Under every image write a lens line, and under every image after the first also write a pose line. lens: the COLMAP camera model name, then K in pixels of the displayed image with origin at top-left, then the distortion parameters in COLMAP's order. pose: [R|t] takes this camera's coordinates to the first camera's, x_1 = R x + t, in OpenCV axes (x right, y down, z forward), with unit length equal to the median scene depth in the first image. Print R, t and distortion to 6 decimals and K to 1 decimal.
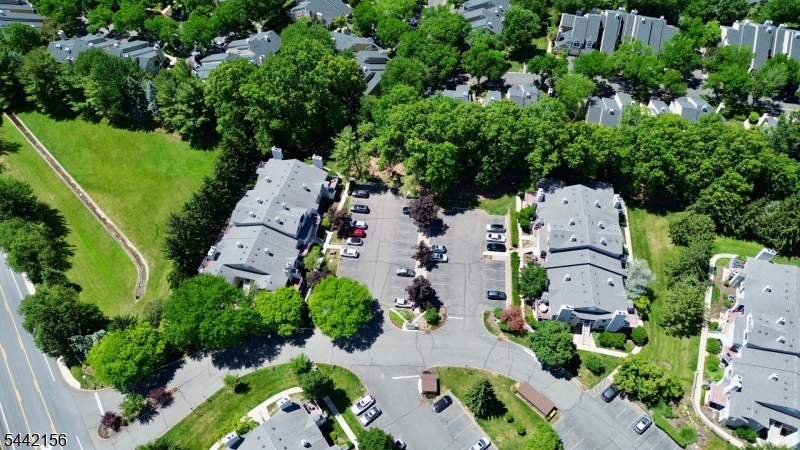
lens RADIAL K [[563.7, 0, 399.5], [0, 563.7, 225.8], [0, 0, 1]] dist [0.001597, -0.000898]
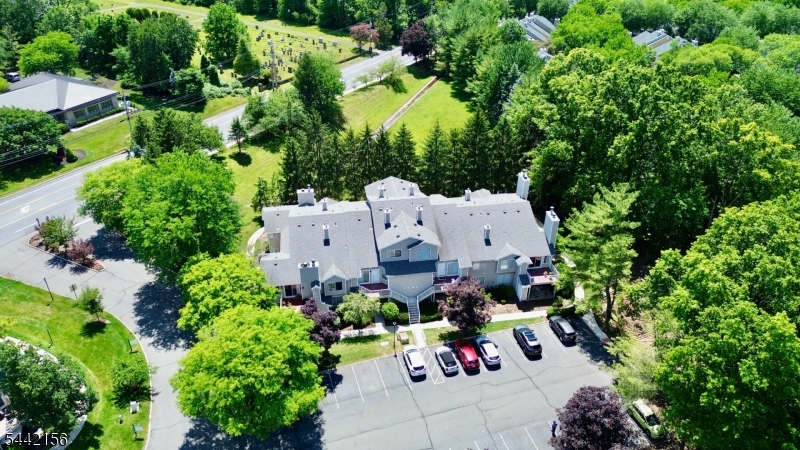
lens RADIAL K [[563.7, 0, 401.0], [0, 563.7, 223.8], [0, 0, 1]] dist [0.001597, -0.000898]
pose [[0.390918, 0.490155, -0.779058, 0.203412], [-0.749934, 0.660352, 0.039165, -0.034182], [0.533649, 0.568932, 0.625727, 0.627444]]
